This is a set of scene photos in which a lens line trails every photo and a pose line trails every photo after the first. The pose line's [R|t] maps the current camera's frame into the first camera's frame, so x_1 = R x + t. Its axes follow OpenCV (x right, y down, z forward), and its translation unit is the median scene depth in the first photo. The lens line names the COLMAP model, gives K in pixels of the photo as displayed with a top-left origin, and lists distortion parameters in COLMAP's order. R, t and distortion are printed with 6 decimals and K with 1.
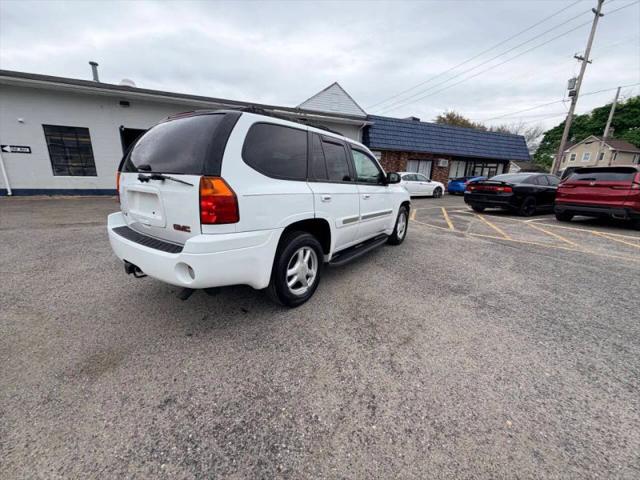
lens RADIAL K [[253.5, 0, 319.5], [0, 253.5, 238.9], [0, 0, 1]] dist [0.000117, -0.000410]
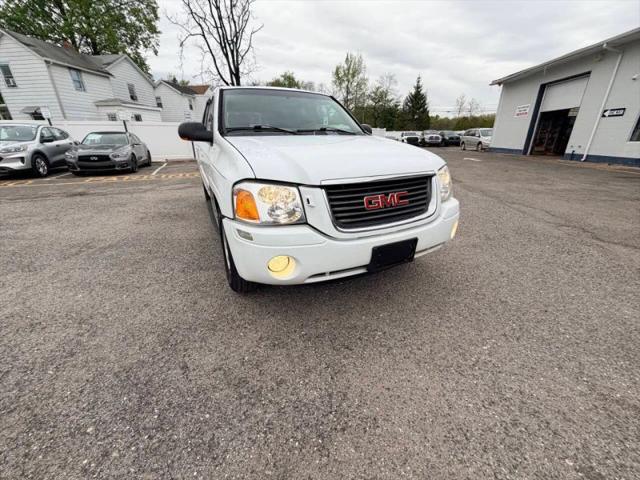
lens RADIAL K [[253.3, 0, 319.7], [0, 253.3, 240.0], [0, 0, 1]] dist [-0.000065, -0.000020]
pose [[-0.475778, 0.311584, -0.822527, 0.749343], [-0.218225, 0.864096, 0.453559, -0.364024], [0.852064, 0.395289, -0.343122, 1.601453]]
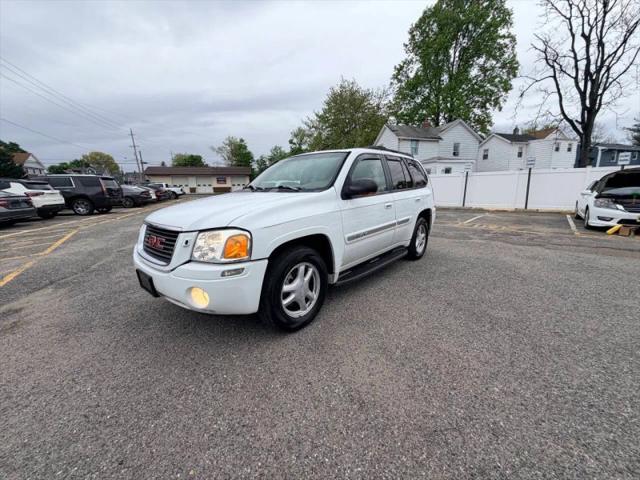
lens RADIAL K [[254.8, 0, 319.2], [0, 254.8, 238.8], [0, 0, 1]] dist [-0.000554, -0.000120]
pose [[-0.995867, -0.026402, 0.086897, -0.070547], [0.013195, 0.904597, 0.426064, -0.495045], [-0.089855, 0.425450, -0.900510, 1.998089]]
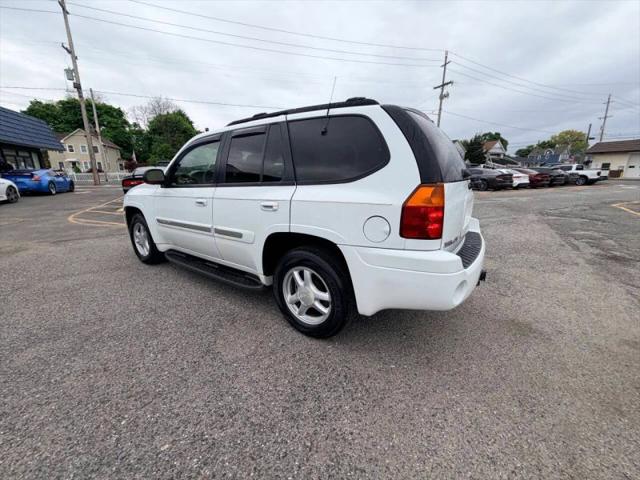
lens RADIAL K [[254.3, 0, 318.8], [0, 254.3, 238.9], [0, 0, 1]] dist [0.000571, -0.000220]
pose [[-0.015577, -0.272918, 0.961911, -0.904119], [0.239571, 0.932987, 0.268591, -0.241484], [-0.970754, 0.234630, 0.050850, 0.836853]]
